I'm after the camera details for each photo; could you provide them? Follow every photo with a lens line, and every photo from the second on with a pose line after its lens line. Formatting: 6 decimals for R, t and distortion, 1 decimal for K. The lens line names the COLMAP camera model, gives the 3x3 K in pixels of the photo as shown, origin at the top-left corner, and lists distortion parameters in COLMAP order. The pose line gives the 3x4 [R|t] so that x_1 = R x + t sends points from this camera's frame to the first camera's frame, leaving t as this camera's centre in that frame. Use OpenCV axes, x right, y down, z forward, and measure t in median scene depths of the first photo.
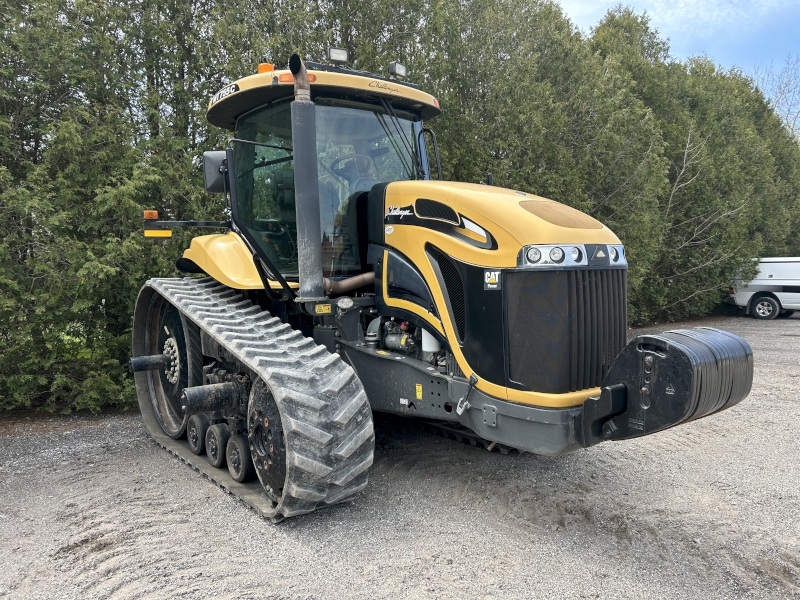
lens RADIAL K [[566.7, 0, 400.0], [0, 566.7, 300.0], [0, 0, 1]] dist [0.001969, -0.025971]
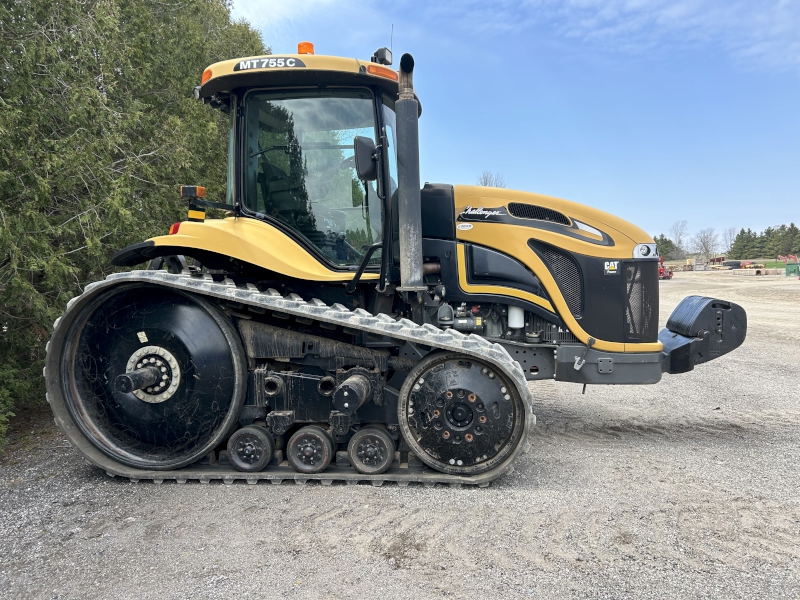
lens RADIAL K [[566.7, 0, 400.0], [0, 566.7, 300.0], [0, 0, 1]] dist [0.001969, -0.025971]
pose [[0.753241, -0.031029, 0.657012, -1.127057], [0.035269, 0.999355, 0.006762, 0.016542], [-0.656798, 0.018079, 0.753849, 0.287098]]
